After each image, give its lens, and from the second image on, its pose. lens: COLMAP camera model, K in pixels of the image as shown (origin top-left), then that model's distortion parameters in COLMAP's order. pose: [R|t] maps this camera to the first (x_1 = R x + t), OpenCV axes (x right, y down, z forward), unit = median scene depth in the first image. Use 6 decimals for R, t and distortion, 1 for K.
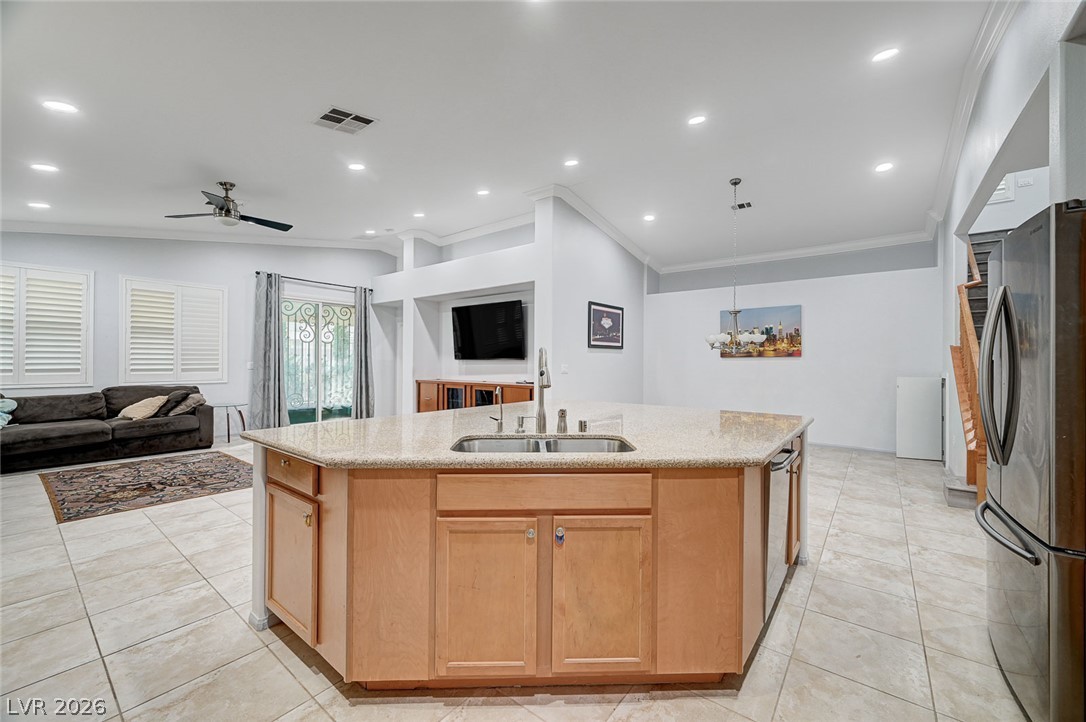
lens RADIAL K [[427.1, 0, 547.1], [0, 427.1, 360.8], [0, 0, 1]] dist [-0.002025, 0.000166]
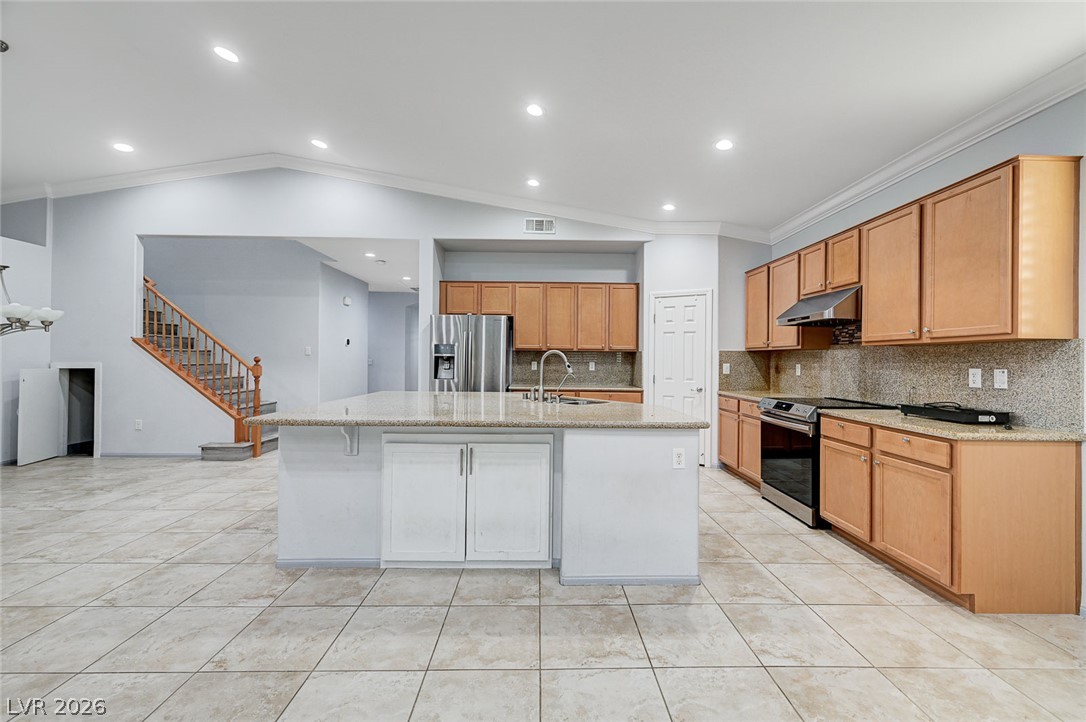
lens RADIAL K [[436.6, 0, 546.1], [0, 436.6, 357.1], [0, 0, 1]] dist [0.002067, 0.000592]
pose [[-0.628046, -0.009148, 0.778122, -0.470972], [-0.015259, 0.999883, -0.000561, -0.000504], [-0.778026, -0.012225, -0.628113, 0.724379]]
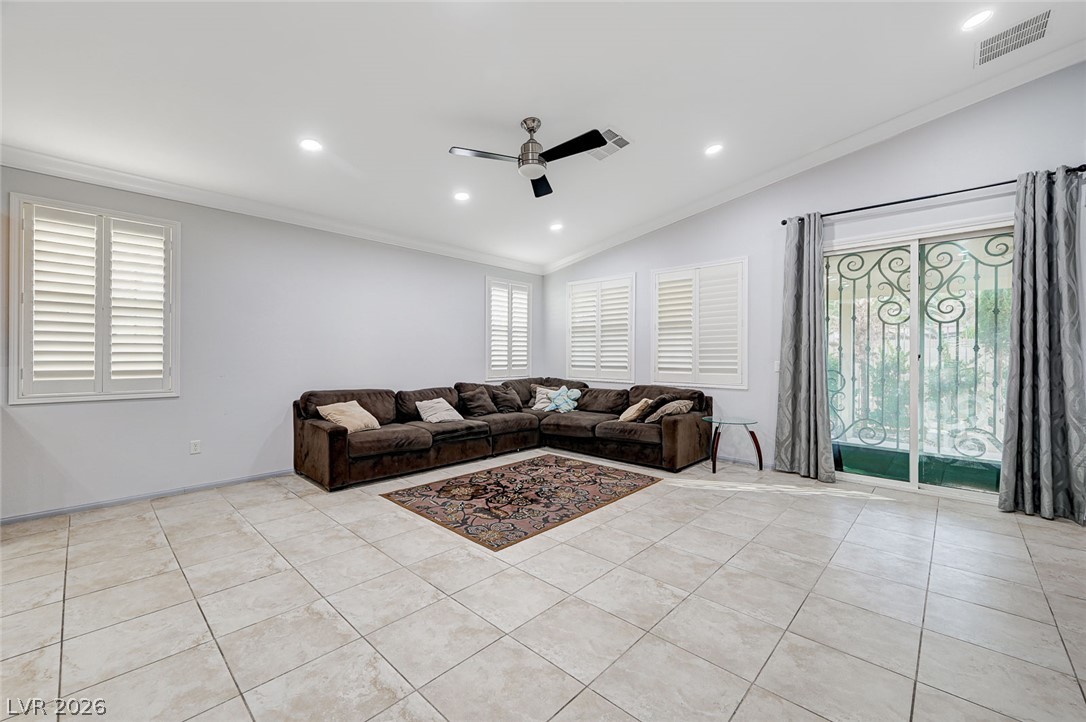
lens RADIAL K [[436.6, 0, 546.1], [0, 436.6, 357.1], [0, 0, 1]] dist [0.002067, 0.000592]
pose [[-0.087597, -0.006960, -0.996132, 0.010211], [-0.003738, 0.999971, -0.006658, 0.003063], [0.996149, 0.003140, -0.087620, 0.860850]]
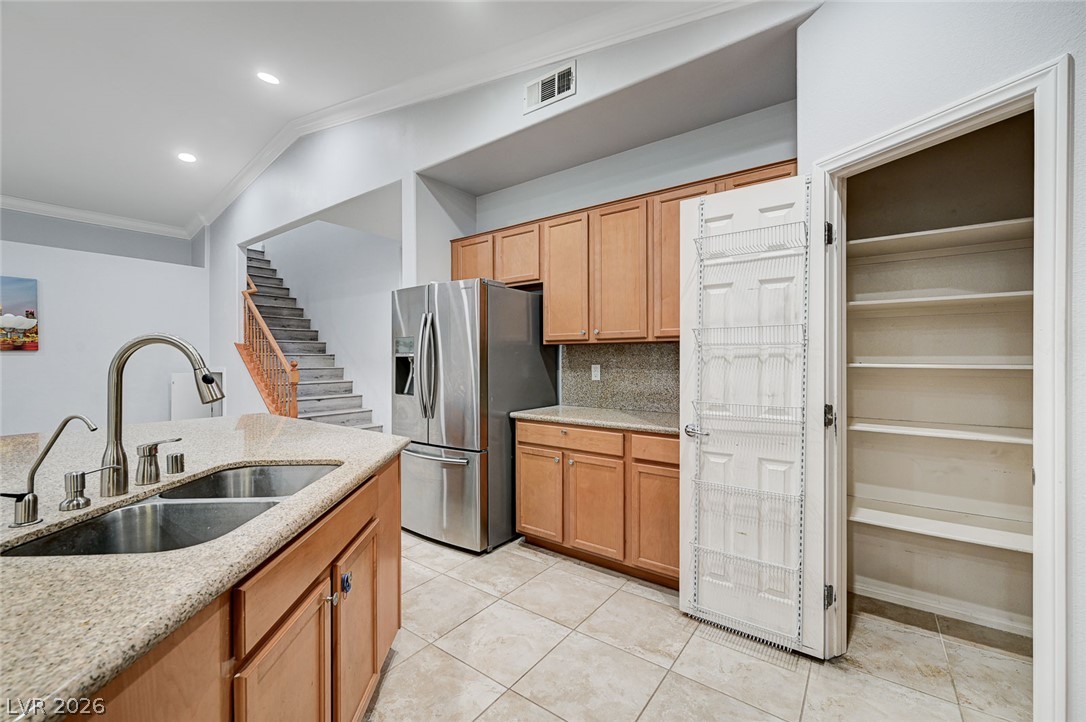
lens RADIAL K [[438.8, 0, 548.5], [0, 438.8, 361.0], [0, 0, 1]] dist [-0.004389, -0.000193]
pose [[-0.033650, -0.010898, 0.999374, -0.198808], [-0.000231, 0.999941, 0.010896, -0.000429], [-0.999434, 0.000136, -0.033650, 0.172372]]
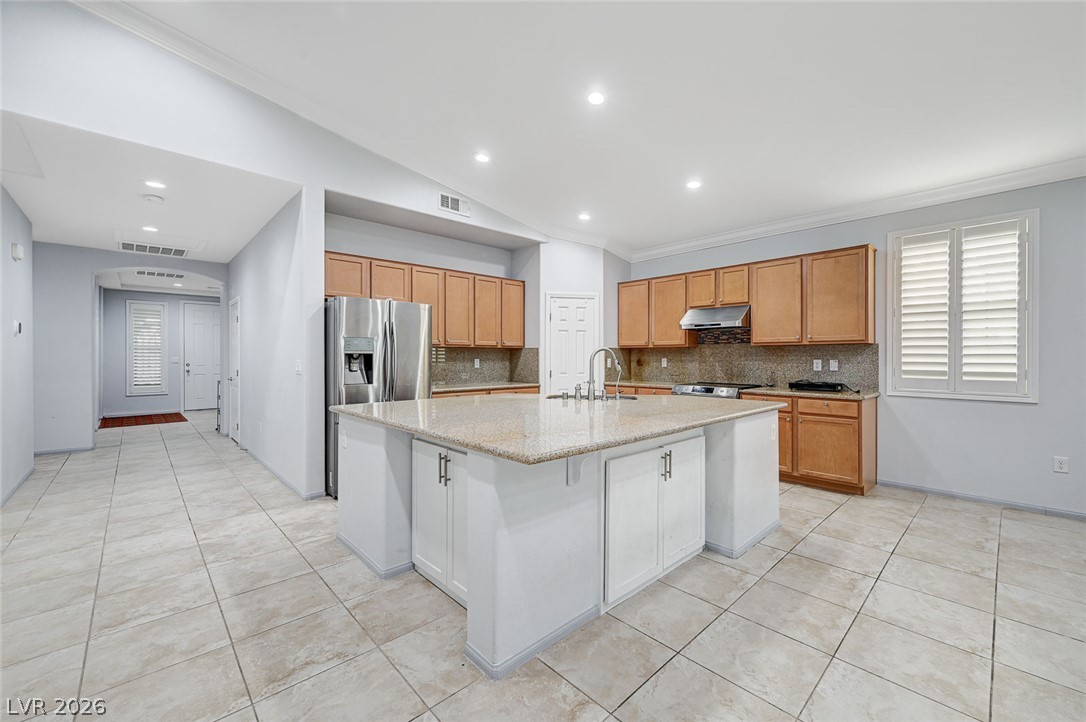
lens RADIAL K [[436.6, 0, 546.1], [0, 436.6, 357.1], [0, 0, 1]] dist [0.002067, 0.000592]
pose [[-0.988695, -0.007731, 0.149742, -0.031348], [-0.007611, 0.999970, 0.001375, 0.002427], [-0.149748, 0.000220, -0.988724, 0.936806]]
